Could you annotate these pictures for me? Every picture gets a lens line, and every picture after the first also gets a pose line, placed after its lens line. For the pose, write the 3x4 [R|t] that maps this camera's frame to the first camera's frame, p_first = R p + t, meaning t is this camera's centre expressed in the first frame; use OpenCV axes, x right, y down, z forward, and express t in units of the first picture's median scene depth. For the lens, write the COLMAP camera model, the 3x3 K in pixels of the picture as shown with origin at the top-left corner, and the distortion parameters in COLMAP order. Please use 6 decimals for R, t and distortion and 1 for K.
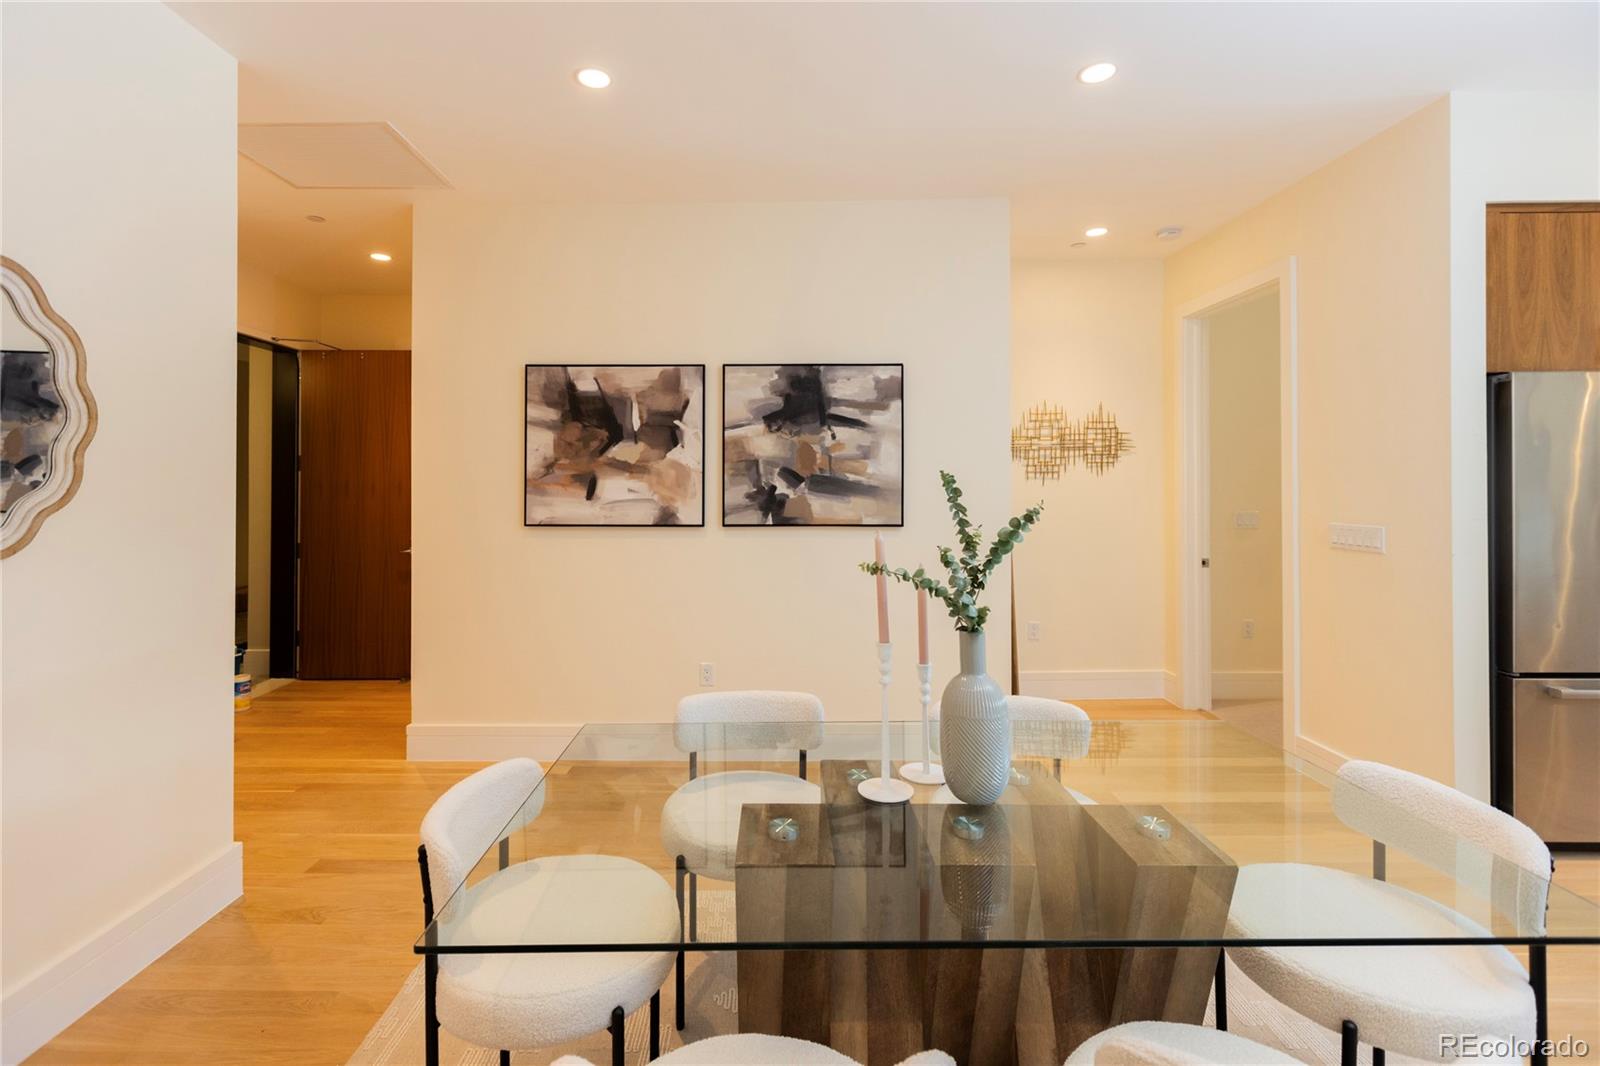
lens RADIAL K [[731.1, 0, 778.0], [0, 731.1, 480.5], [0, 0, 1]] dist [0.005208, -0.000185]
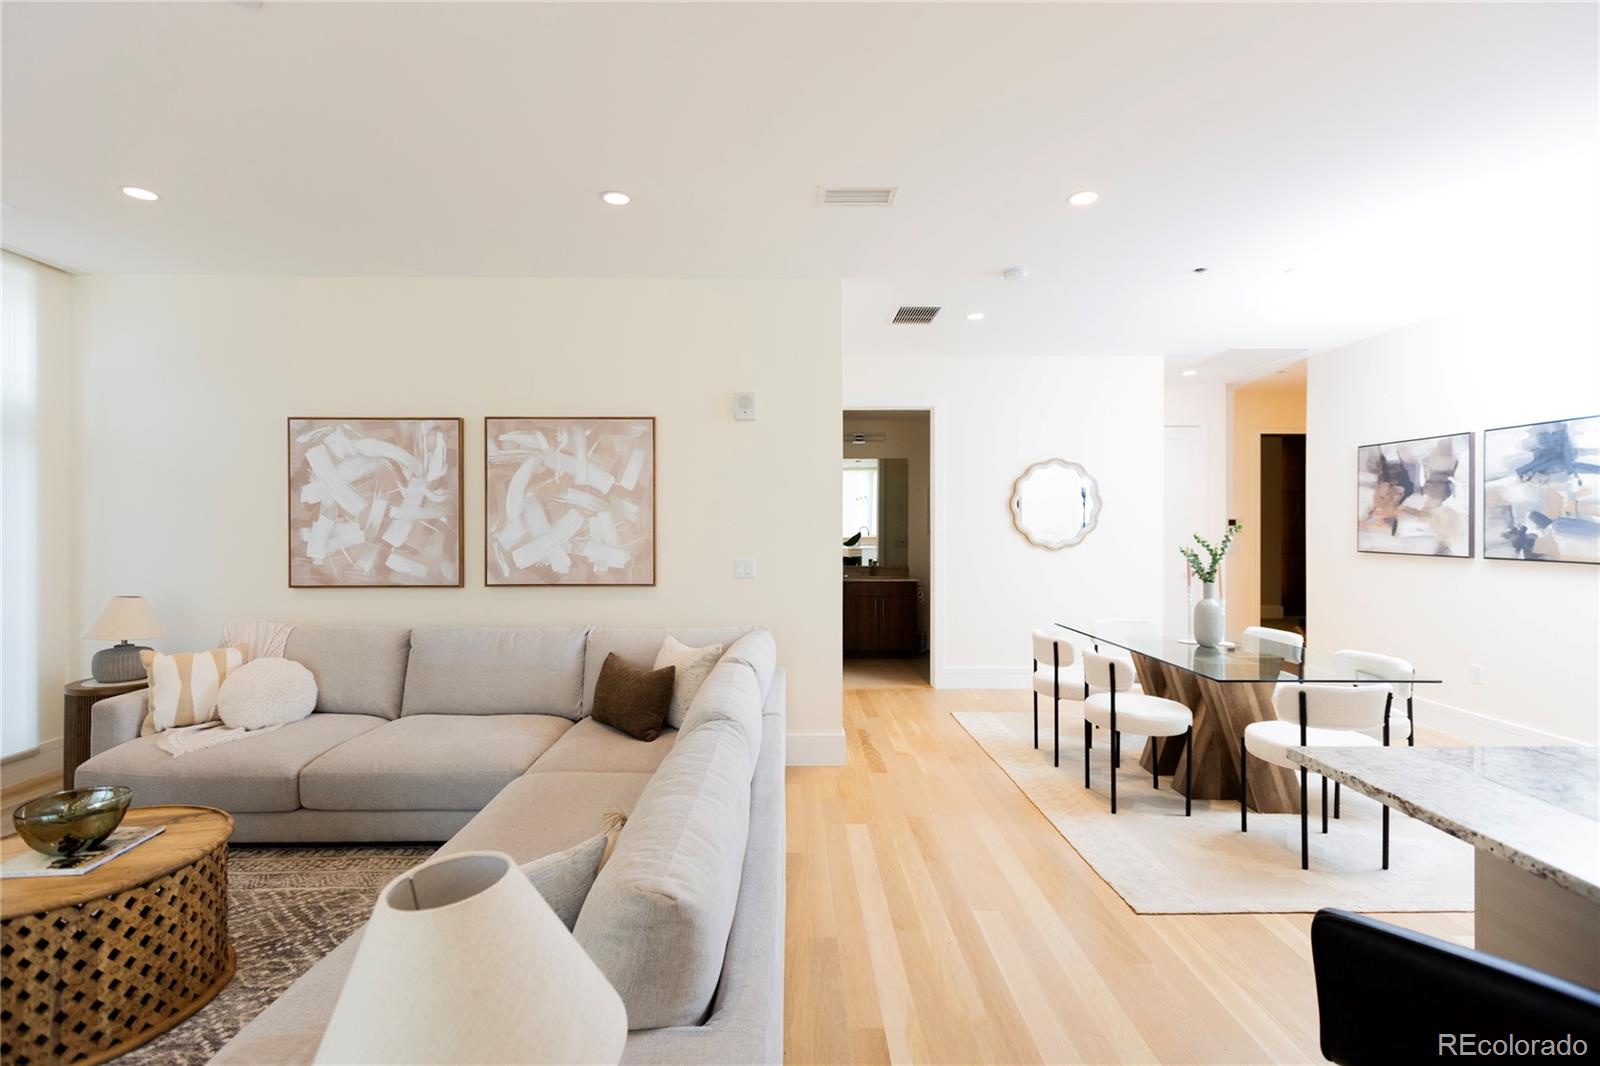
lens RADIAL K [[731.1, 0, 803.0], [0, 731.1, 524.5], [0, 0, 1]] dist [0.005208, -0.000185]
pose [[0.017283, 0.005792, -0.999834, 1.179003], [0.009108, 0.999941, 0.005950, -0.014581], [0.999809, -0.009209, 0.017230, -0.198878]]
